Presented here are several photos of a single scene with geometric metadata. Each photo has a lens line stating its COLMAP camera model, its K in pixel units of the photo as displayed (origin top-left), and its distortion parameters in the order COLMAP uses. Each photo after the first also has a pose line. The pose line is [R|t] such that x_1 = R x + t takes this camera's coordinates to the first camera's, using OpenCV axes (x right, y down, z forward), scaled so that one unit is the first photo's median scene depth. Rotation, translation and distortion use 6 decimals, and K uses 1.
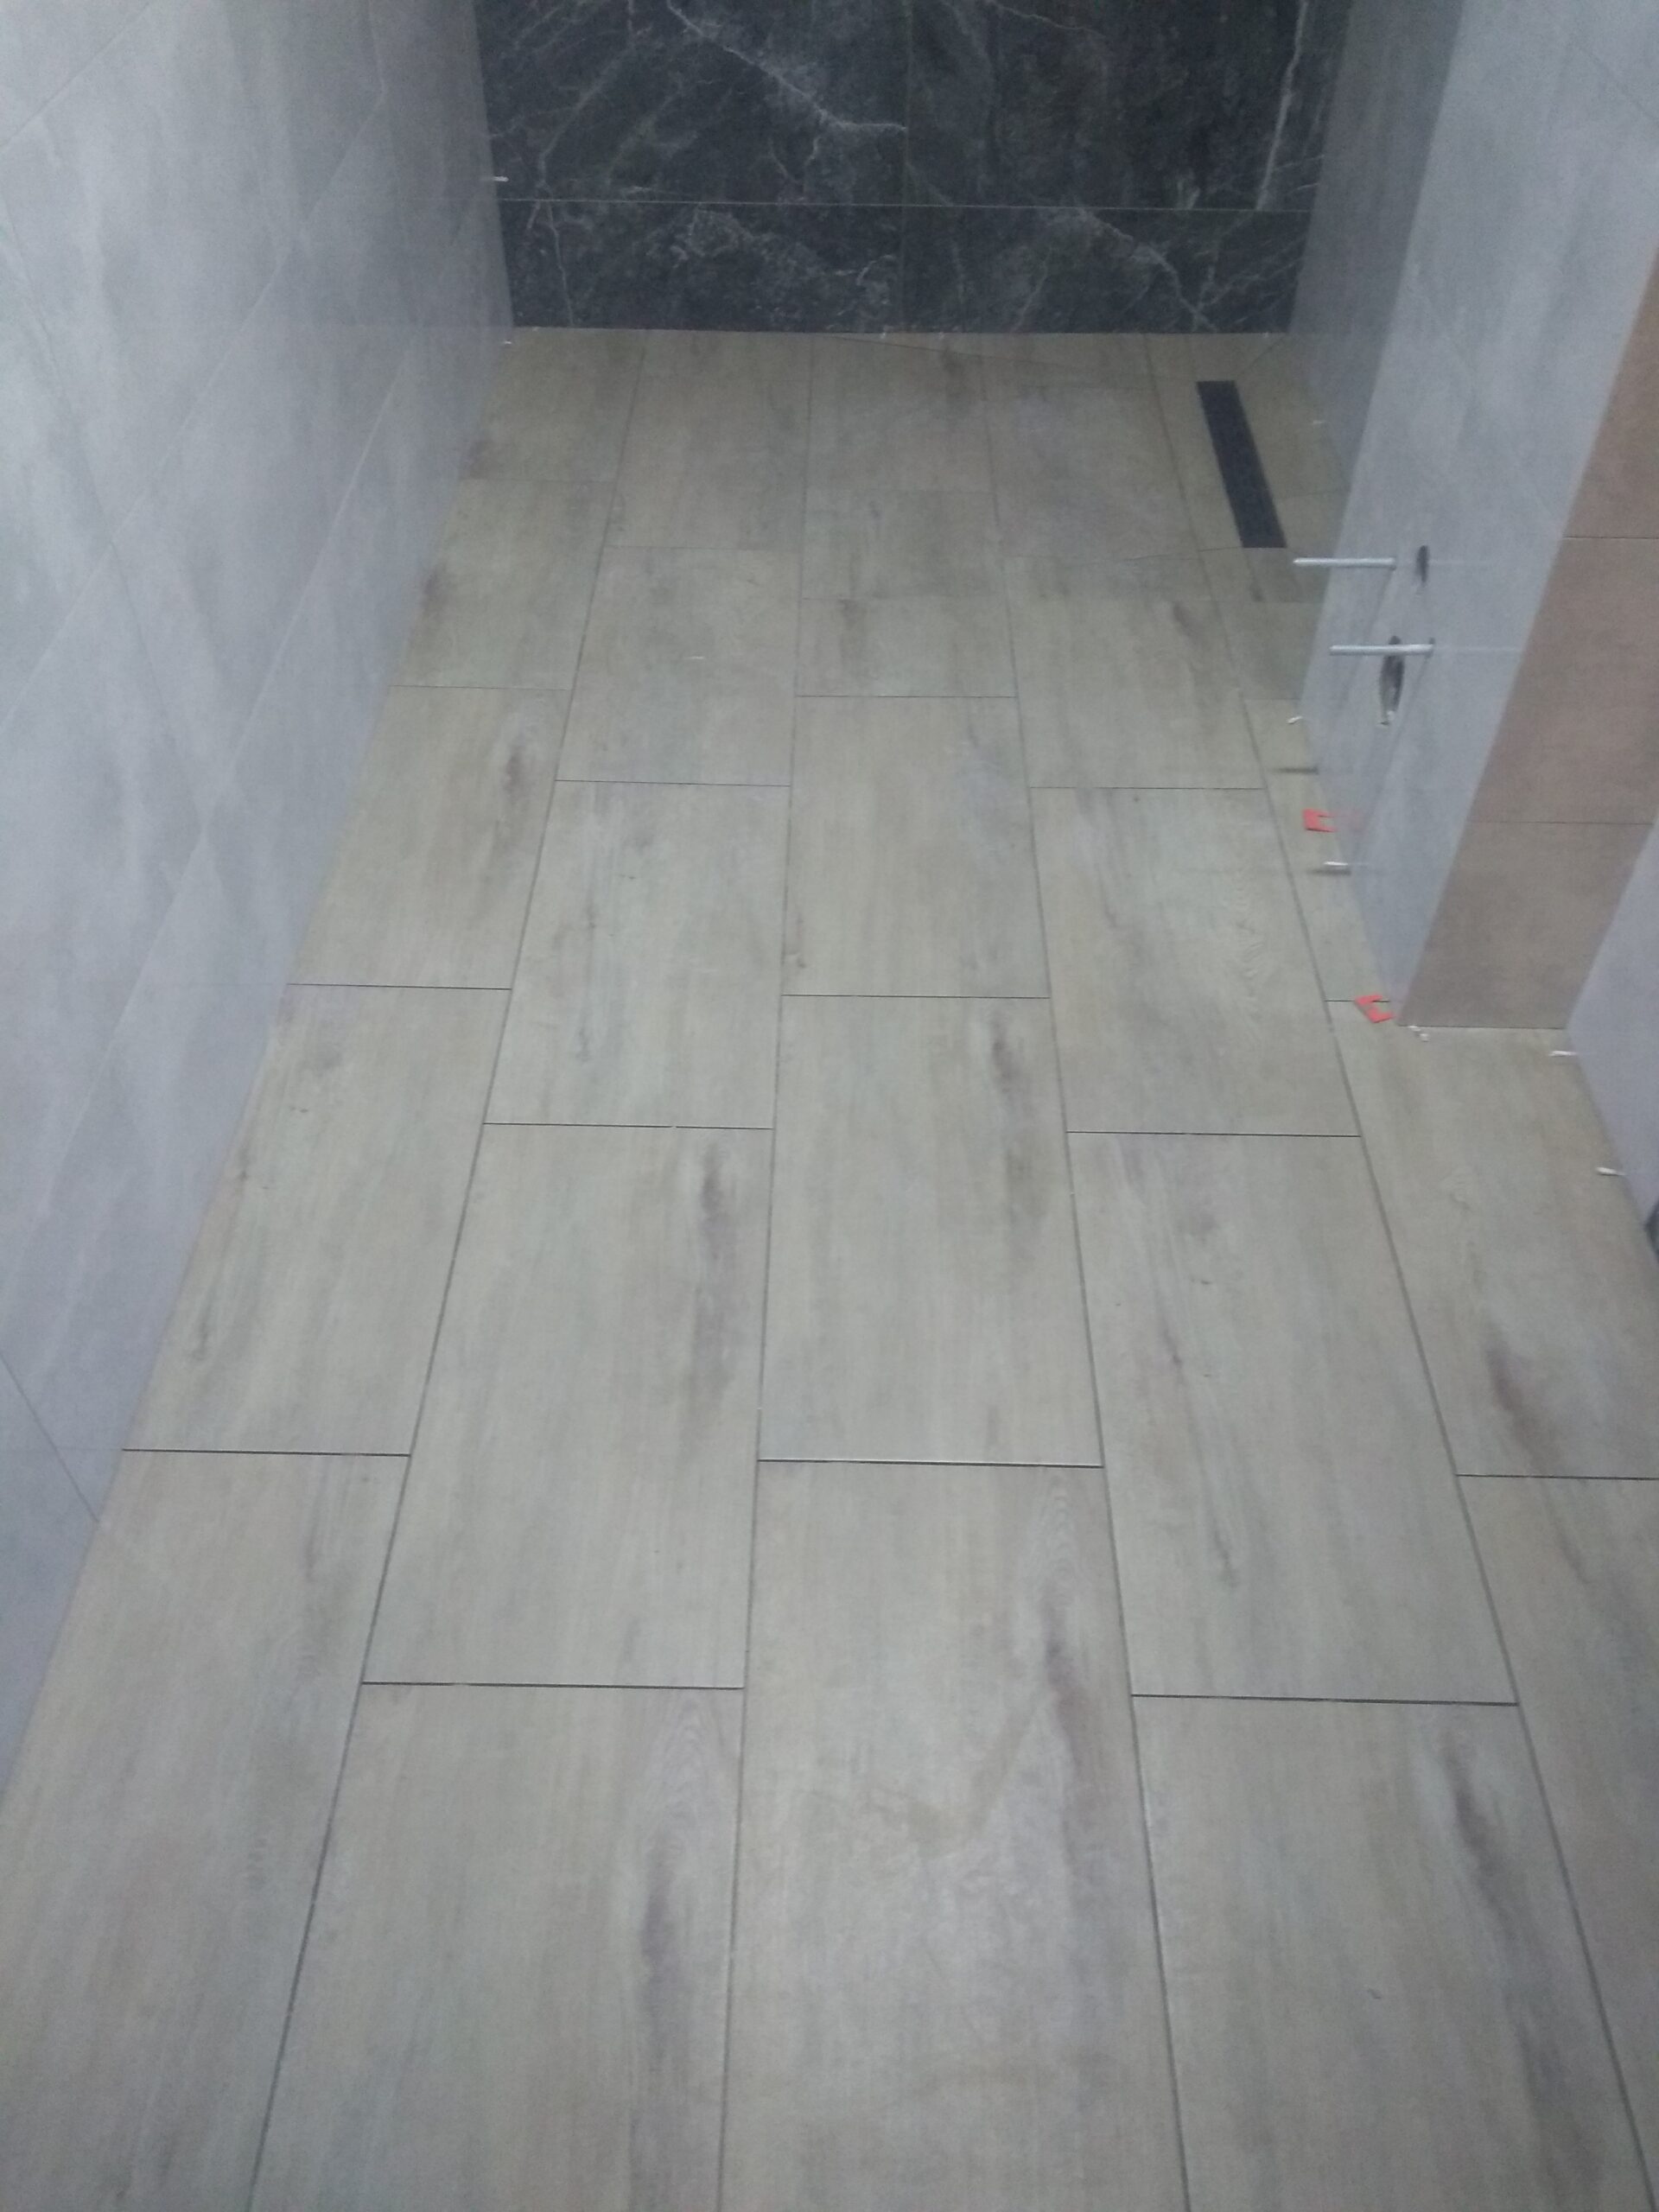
lens RADIAL K [[1701.2, 0, 836.7], [0, 1701.2, 1072.6], [0, 0, 1]] dist [0.026715, -0.002414]
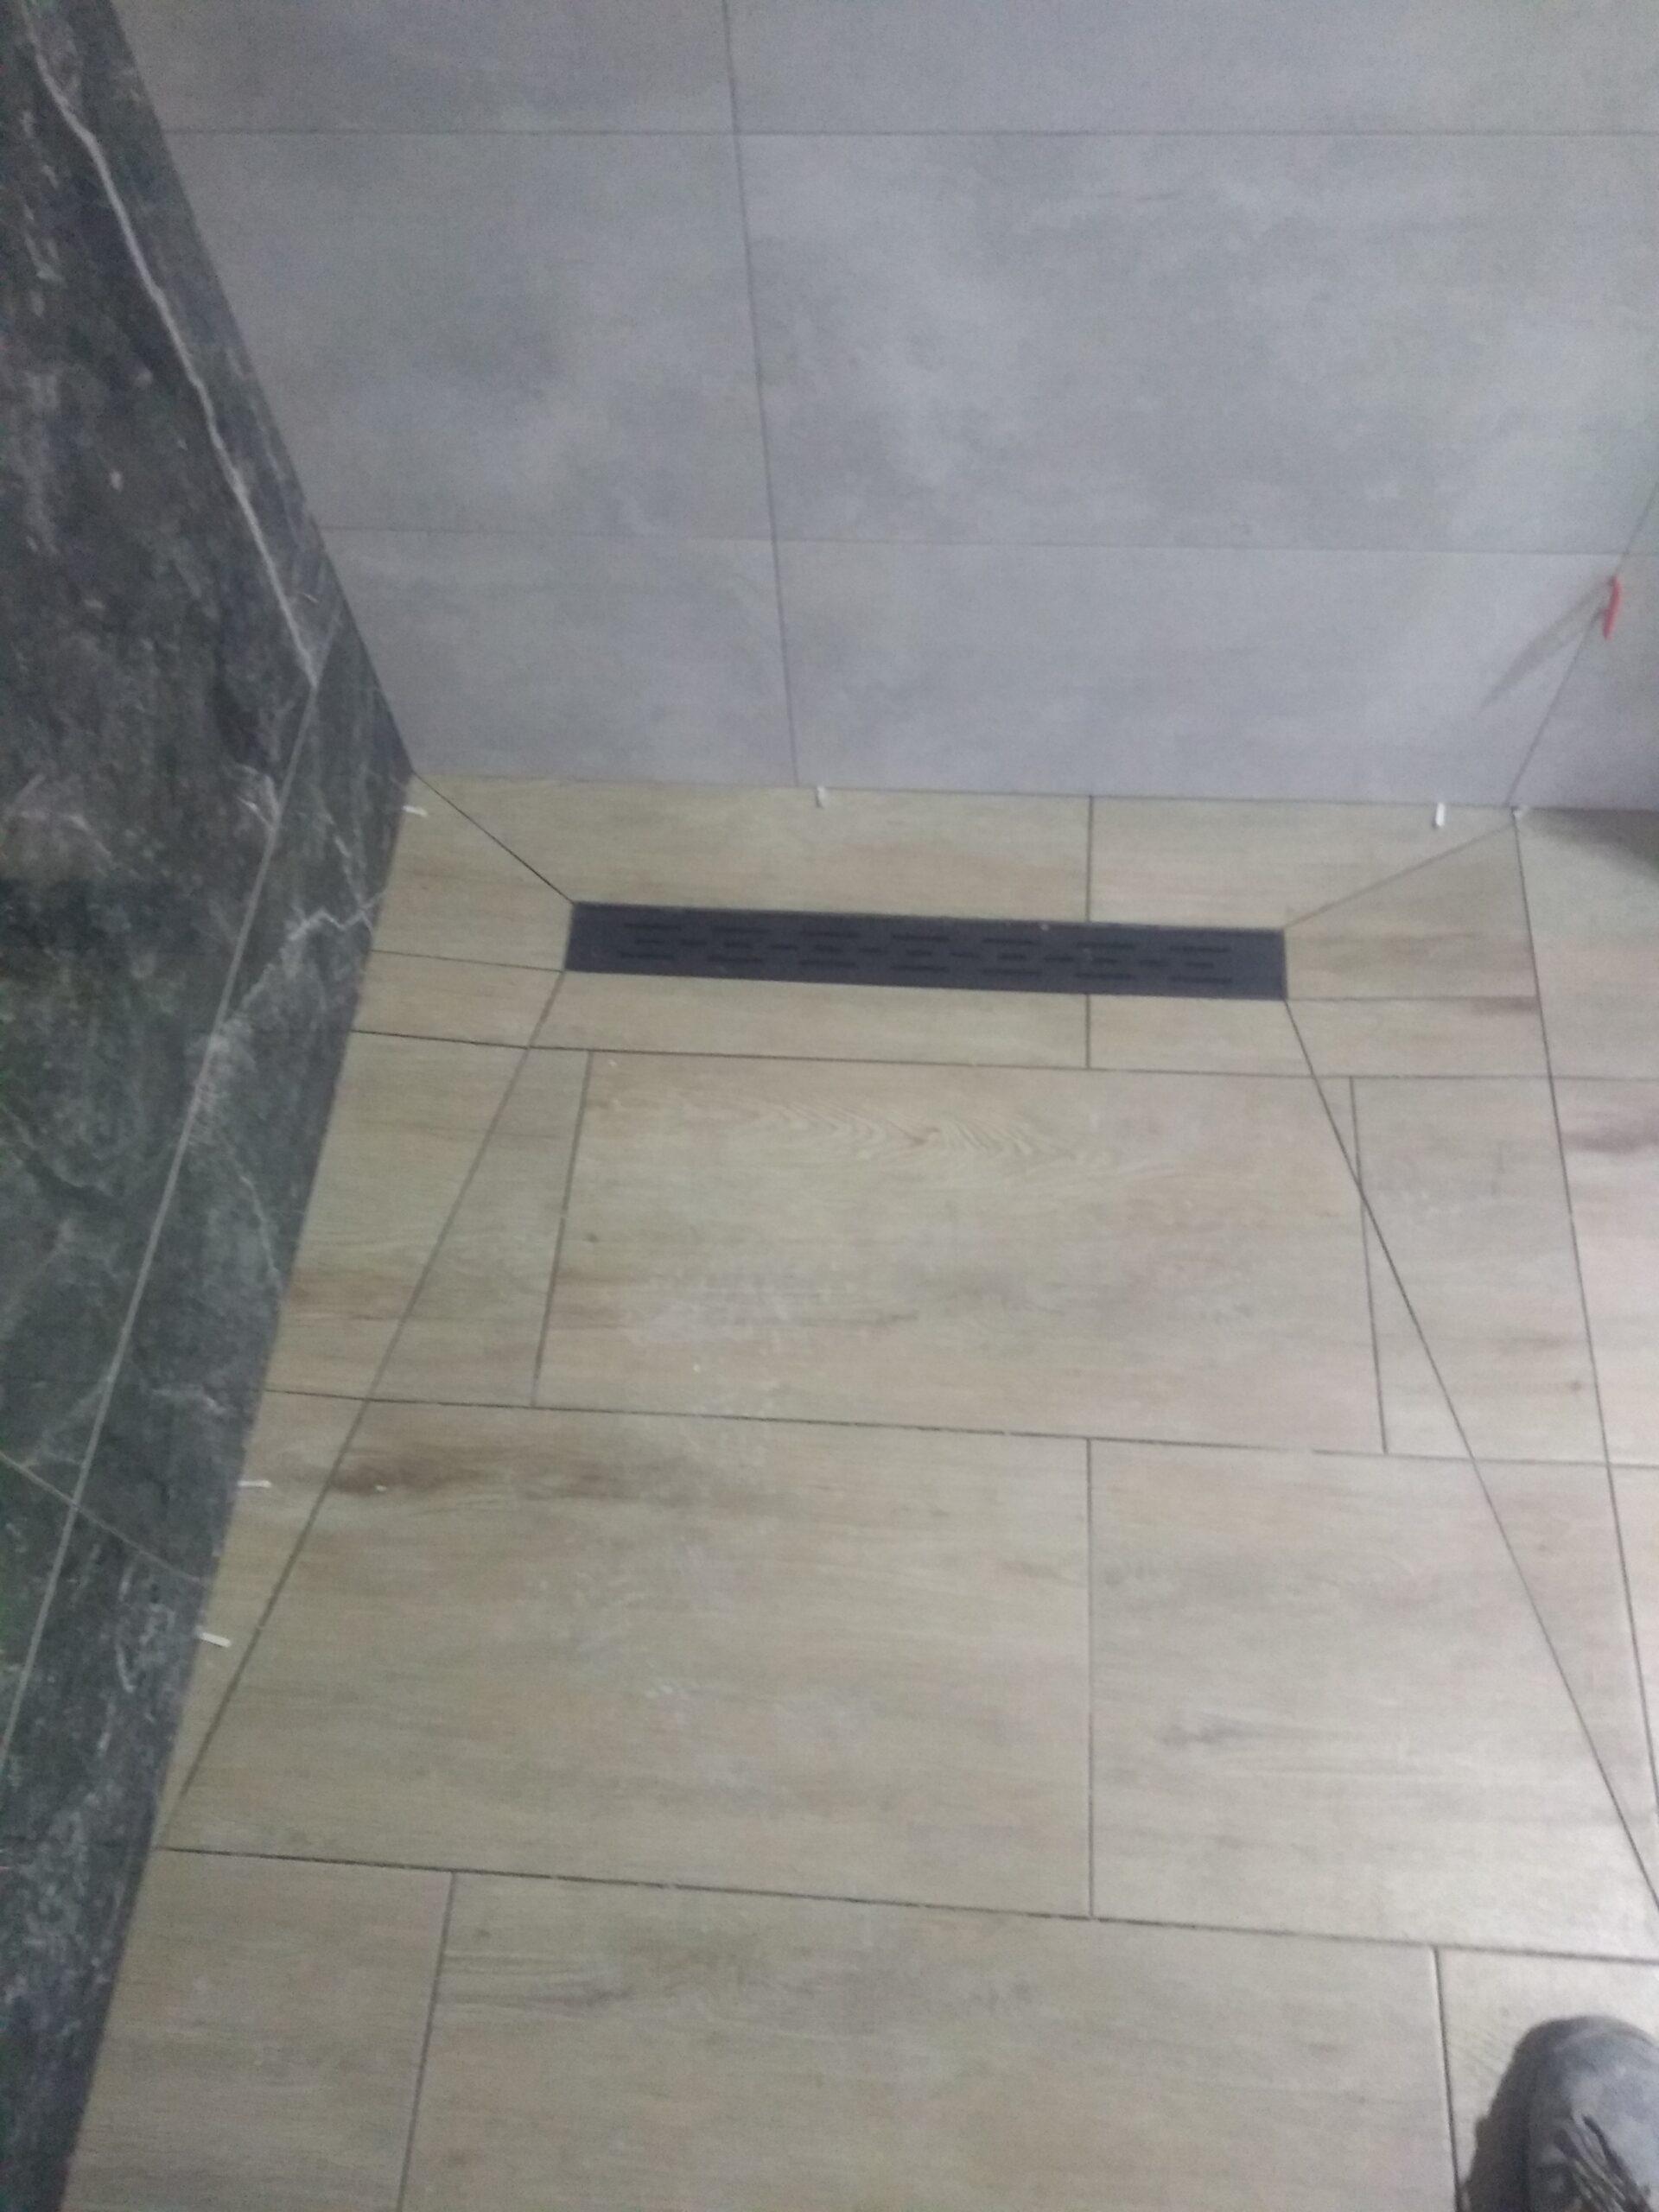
lens RADIAL K [[1687.5, 0, 829.5], [0, 1687.5, 1106.0], [0, 0, 1]] dist [0.001083, -0.000406]
pose [[0.059882, -0.881432, 0.468500, -0.037998], [0.747281, 0.350756, 0.564395, -0.656526], [-0.661805, 0.316304, 0.679681, 0.716589]]
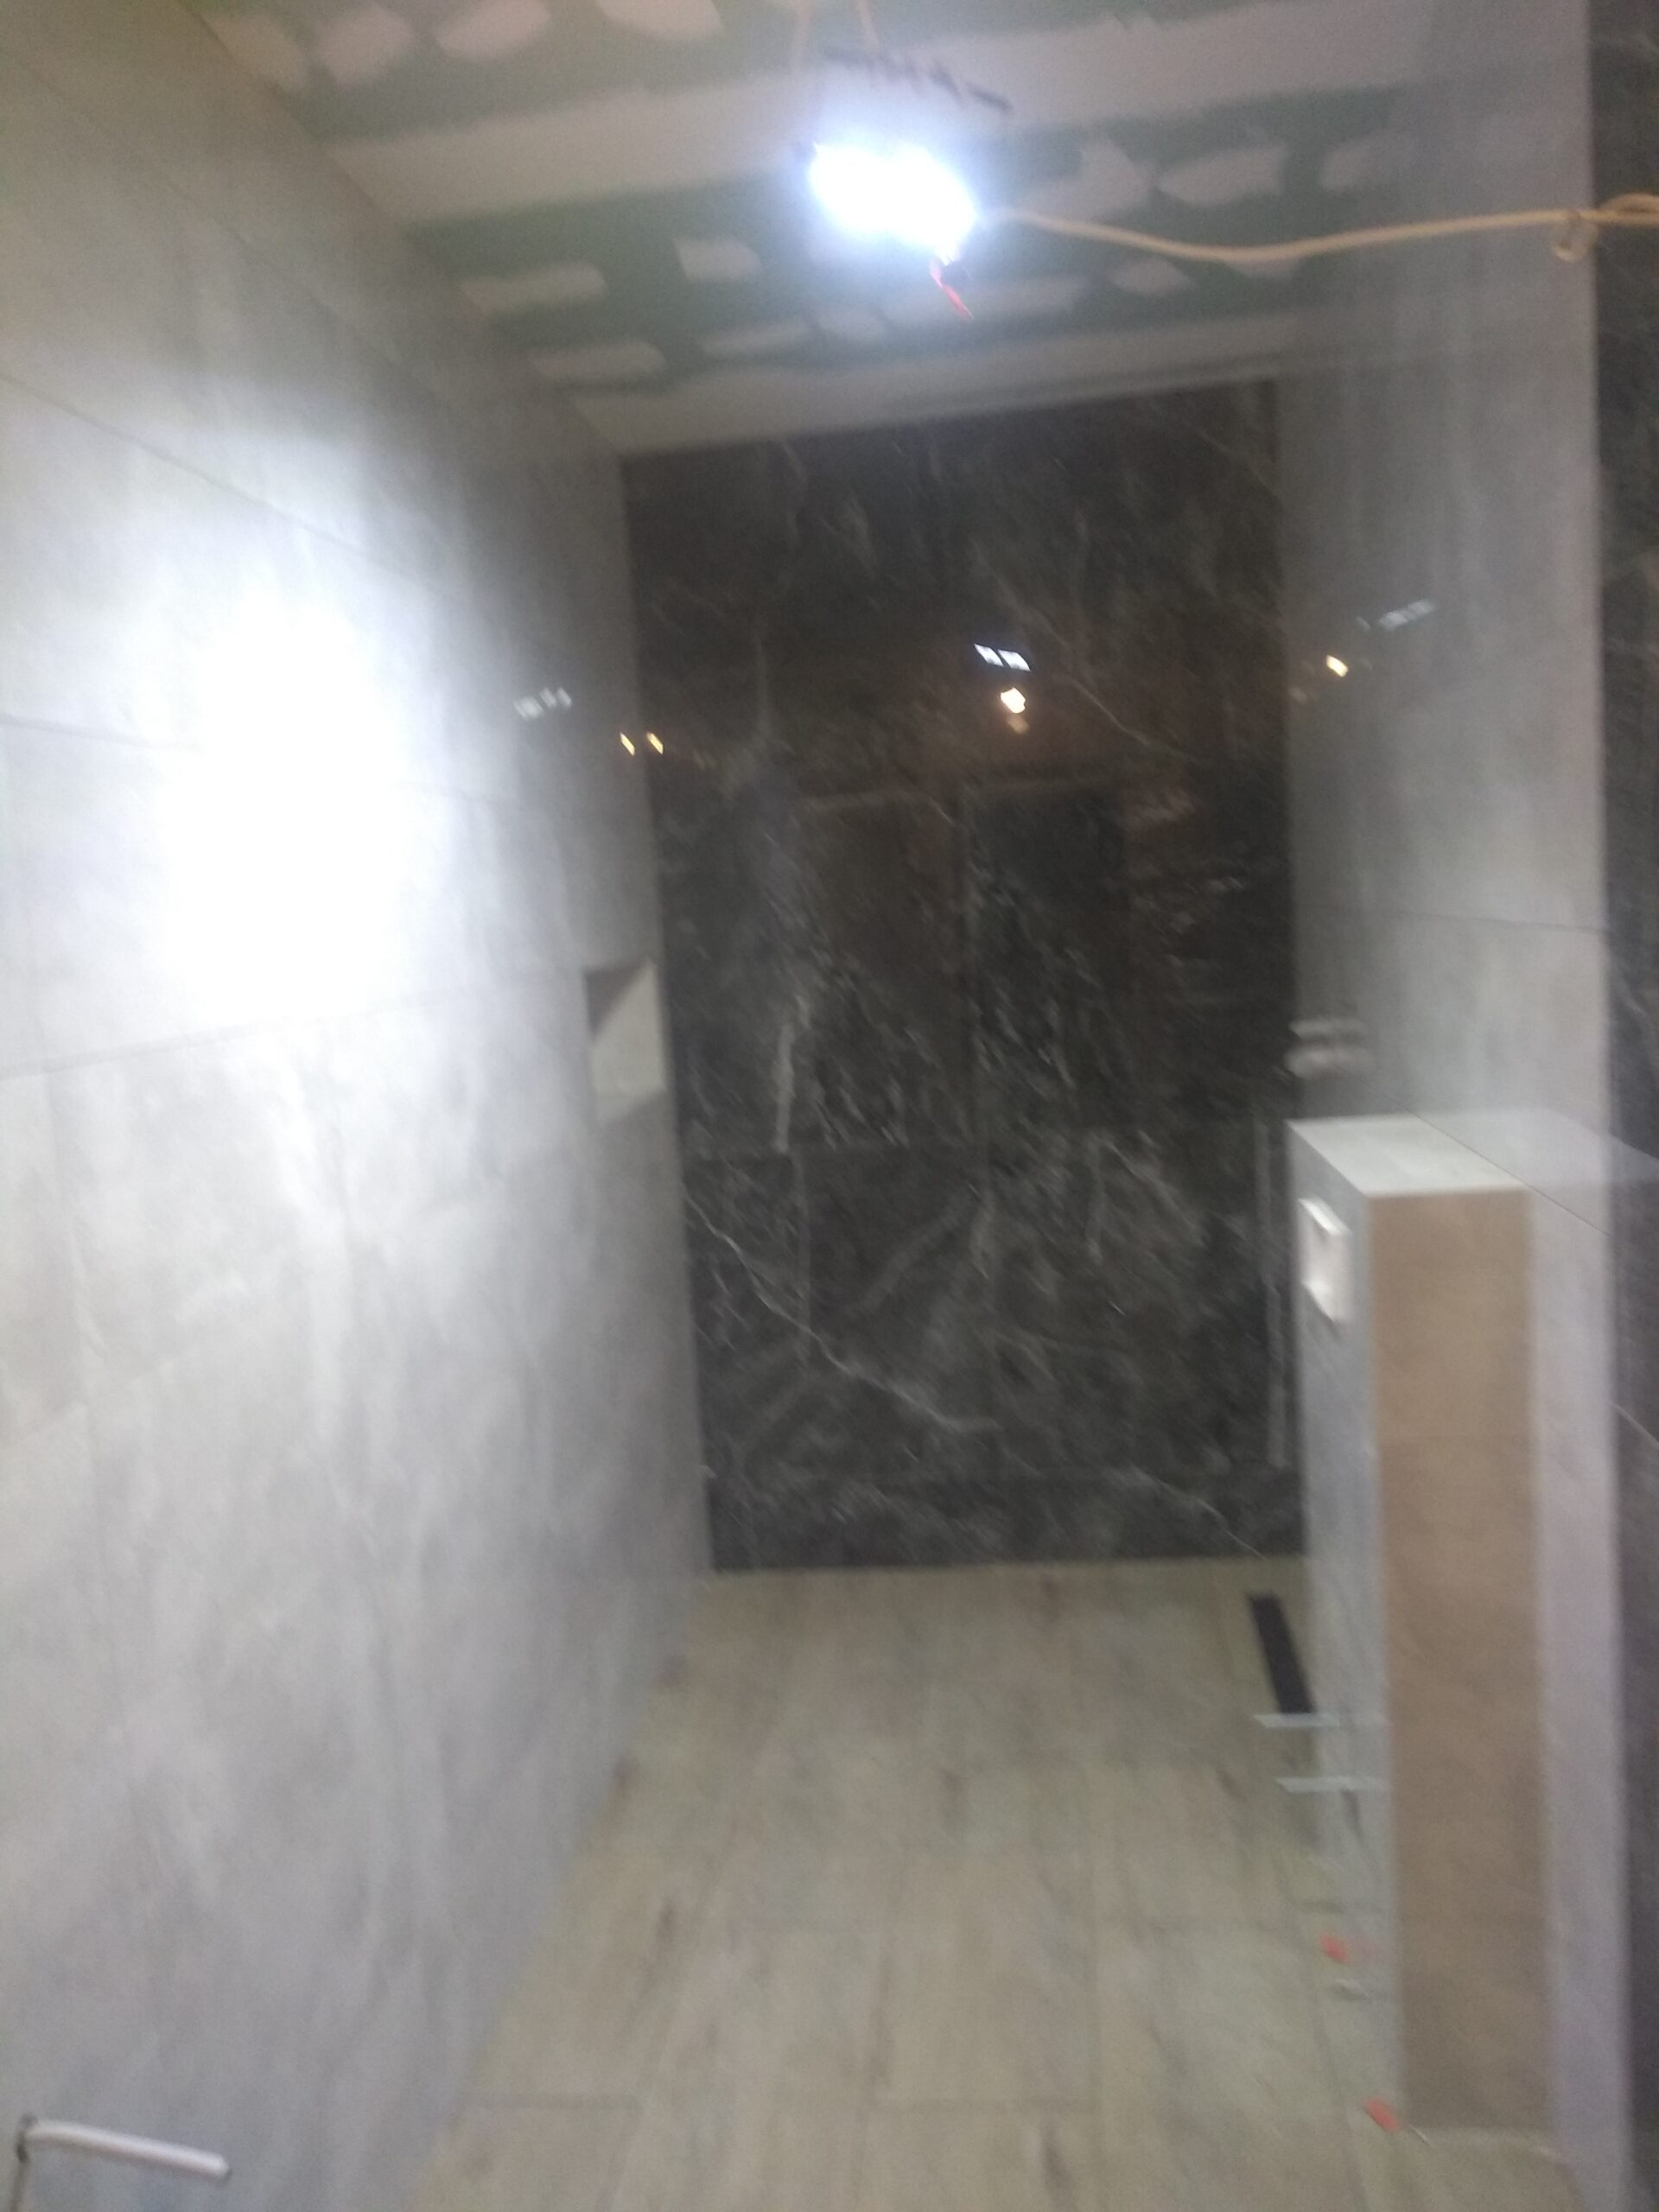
lens RADIAL K [[1701.2, 0, 836.7], [0, 1701.2, 1072.6], [0, 0, 1]] dist [0.026715, -0.002414]
pose [[0.990846, -0.073252, -0.113396, 0.091713], [-0.016857, 0.766273, -0.642294, 0.115752], [0.133942, 0.638326, 0.758024, -0.239610]]
